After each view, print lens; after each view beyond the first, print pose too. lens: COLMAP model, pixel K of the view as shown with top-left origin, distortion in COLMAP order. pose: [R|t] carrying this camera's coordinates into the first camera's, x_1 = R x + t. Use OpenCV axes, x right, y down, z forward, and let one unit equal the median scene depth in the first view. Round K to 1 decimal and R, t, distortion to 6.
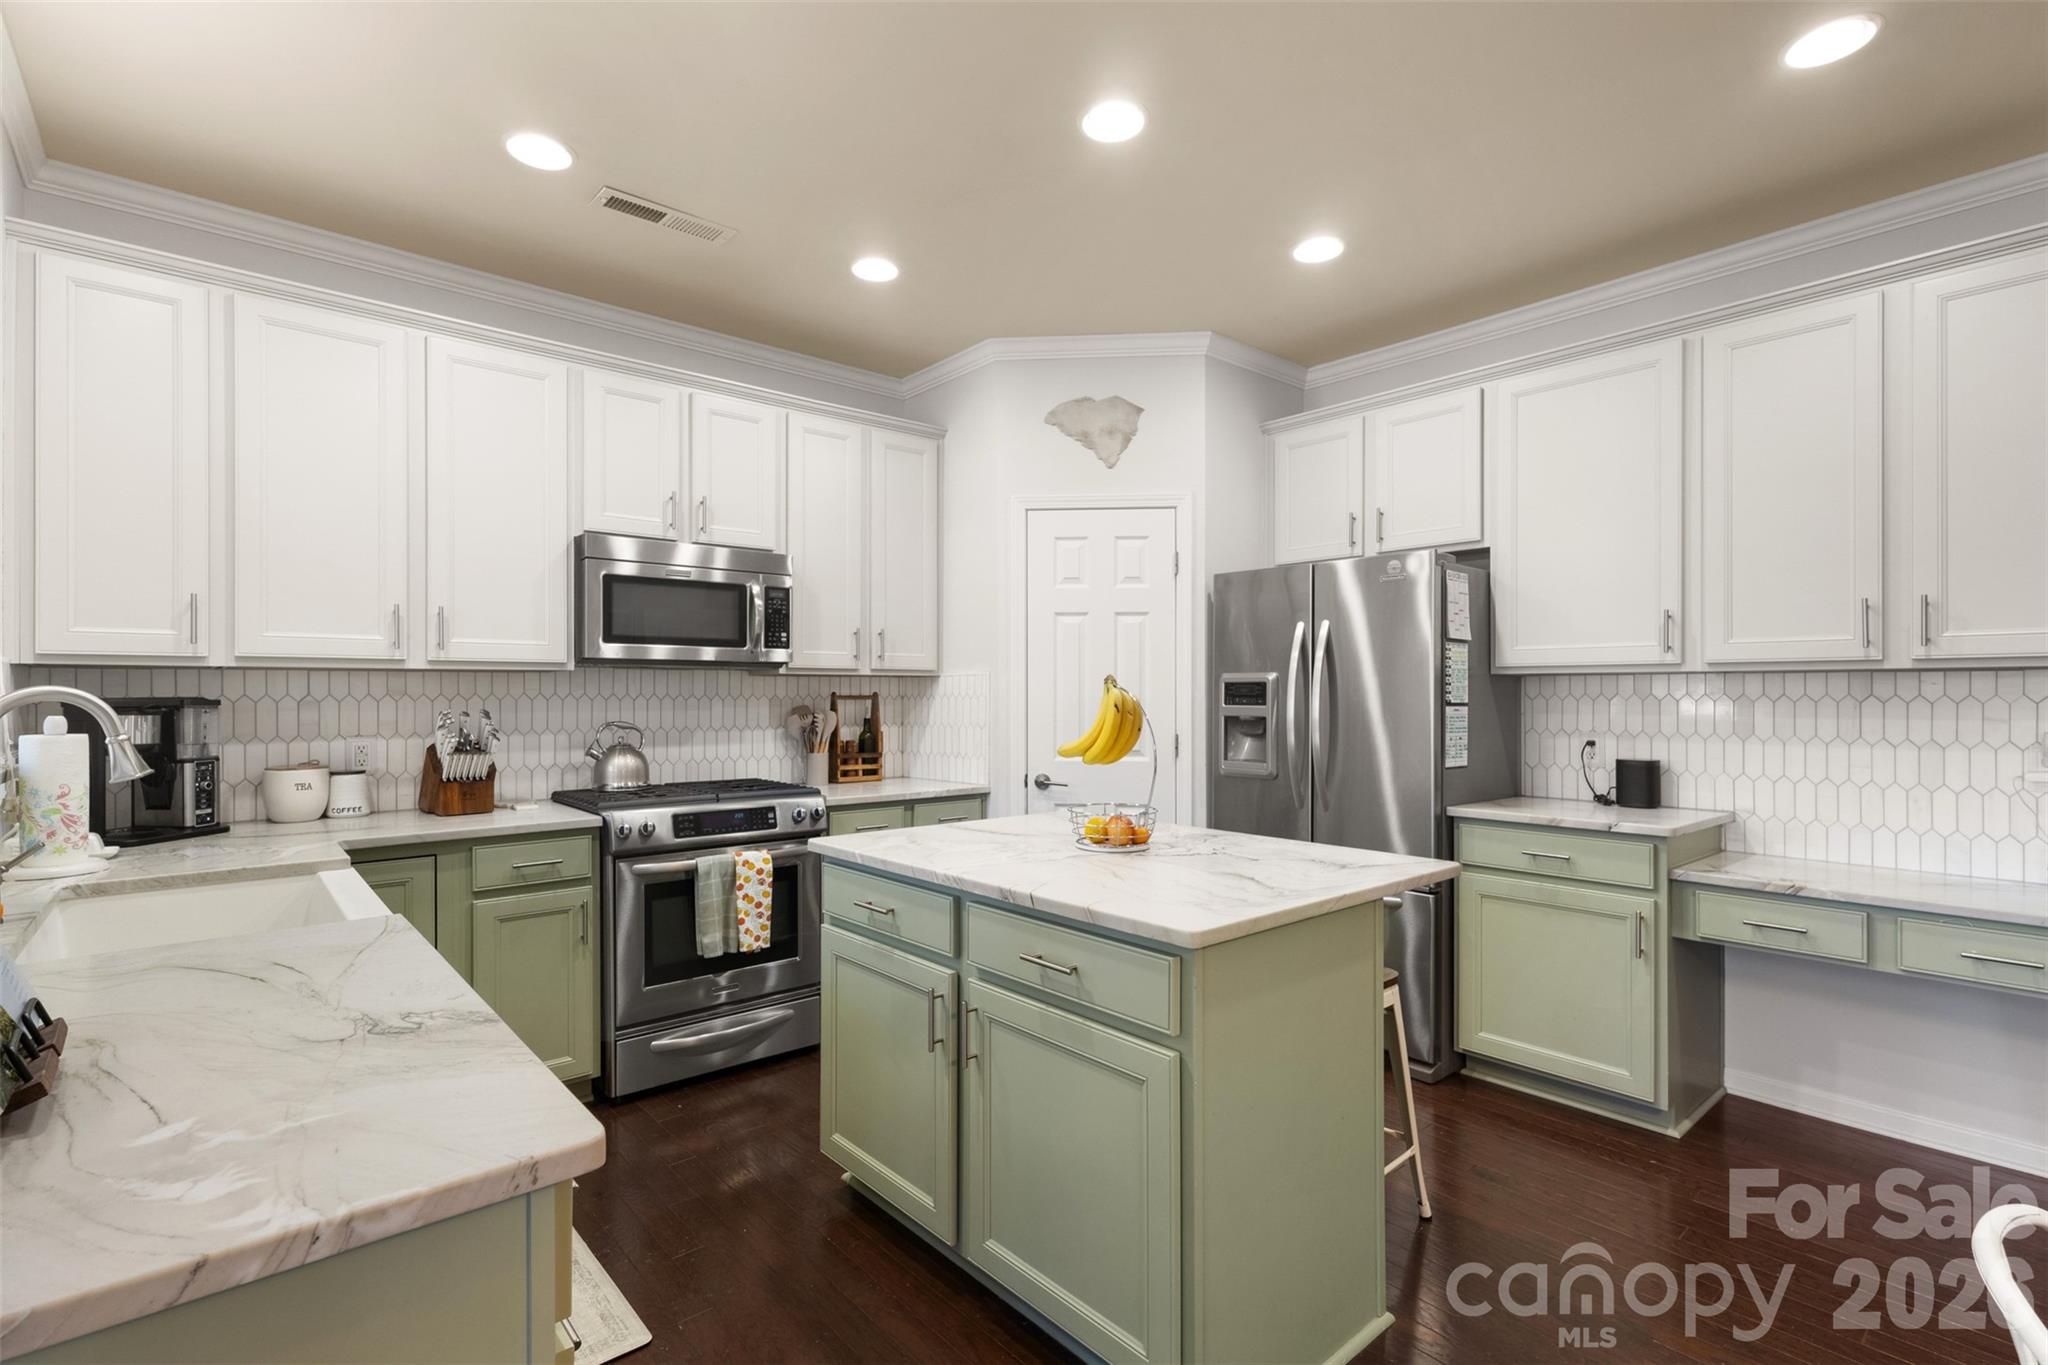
lens RADIAL K [[954.4, 0, 1025.2], [0, 954.4, 680.3], [0, 0, 1]] dist [0.002109, 0.000968]
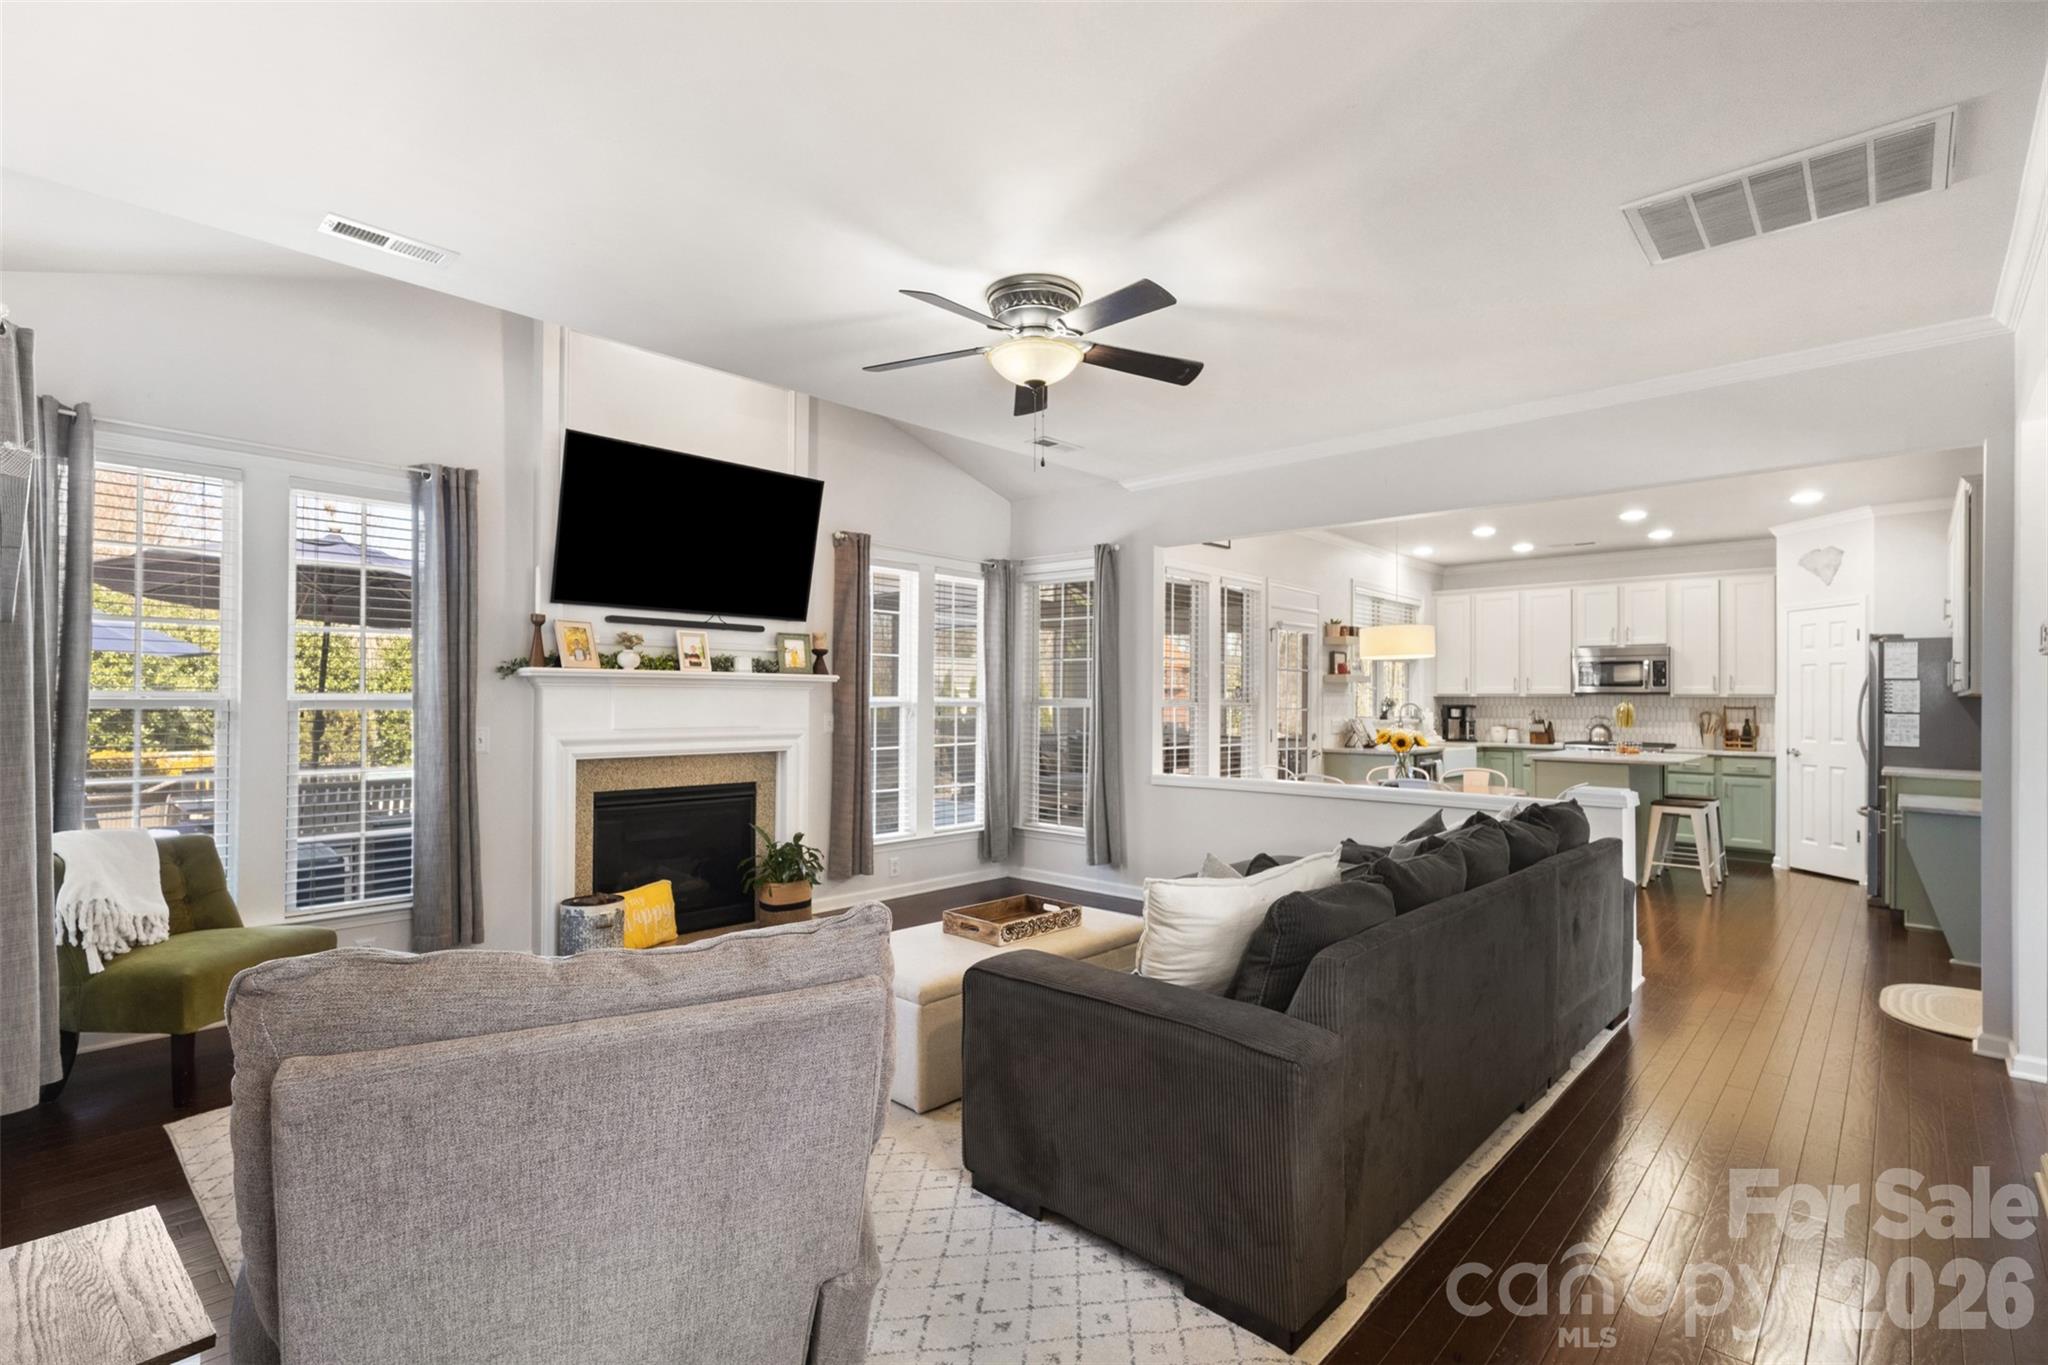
lens RADIAL K [[954.4, 0, 1011.1], [0, 954.4, 682.5], [0, 0, 1]] dist [0.002109, 0.000968]
pose [[0.106138, -0.018861, -0.994172, 2.020449], [0.003369, 0.999821, -0.018609, -0.004793], [0.994346, -0.001374, 0.106183, -0.895250]]
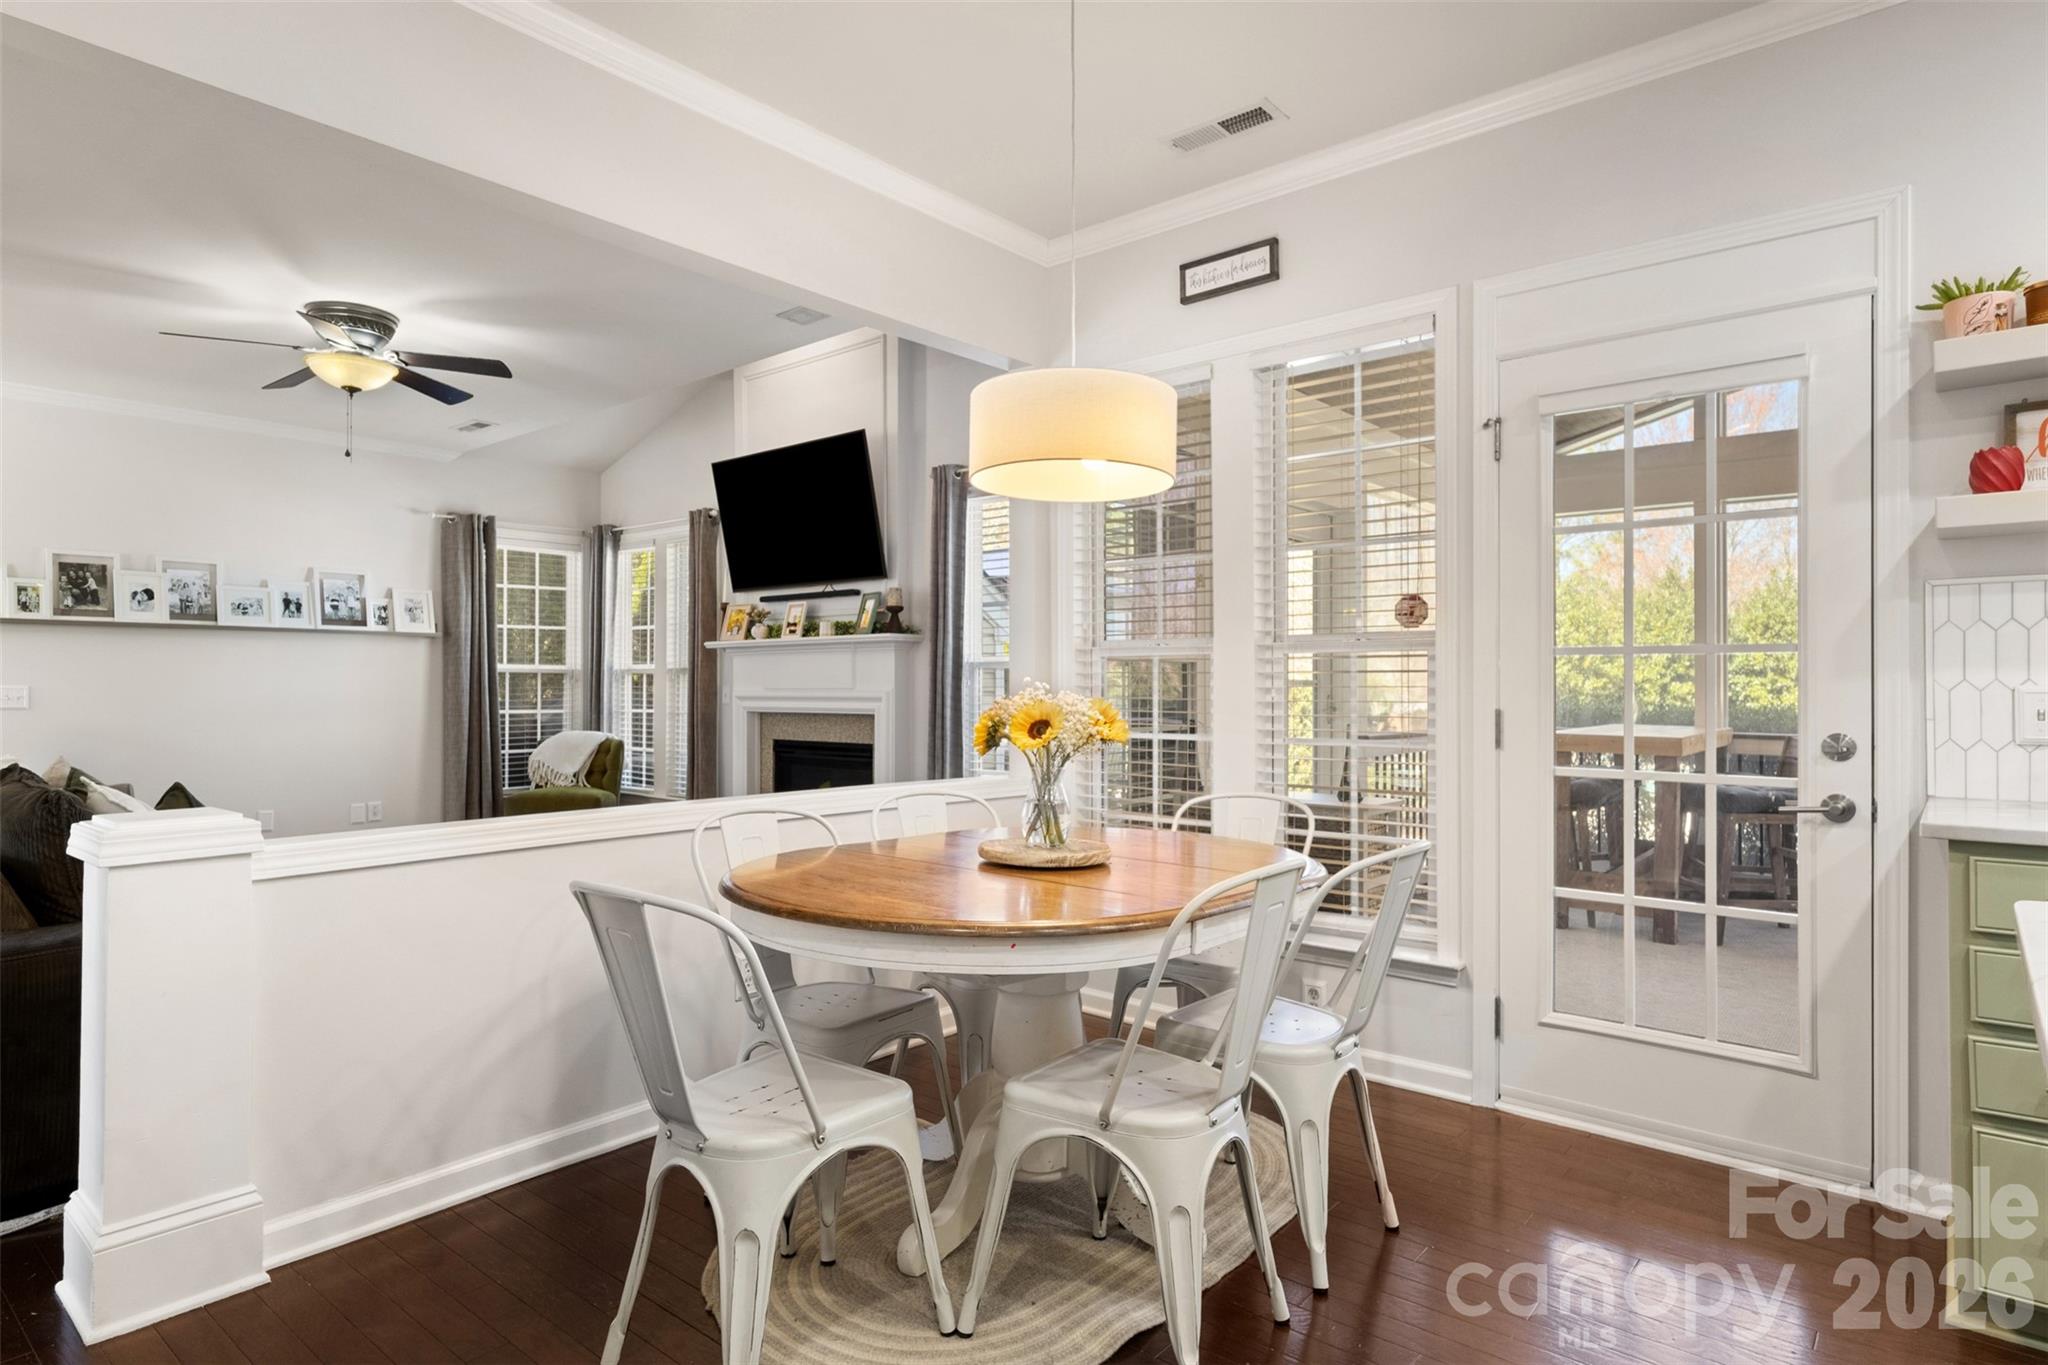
lens RADIAL K [[1104.6, 0, 1024.0], [0, 1104.6, 673.0], [0, 0, 1]] dist [-0.001553, 0.002855]
pose [[-0.988042, -0.003443, -0.154148, 0.424660], [-0.000156, 0.999772, -0.021332, 0.050468], [0.154186, -0.021053, -0.987817, 0.720124]]
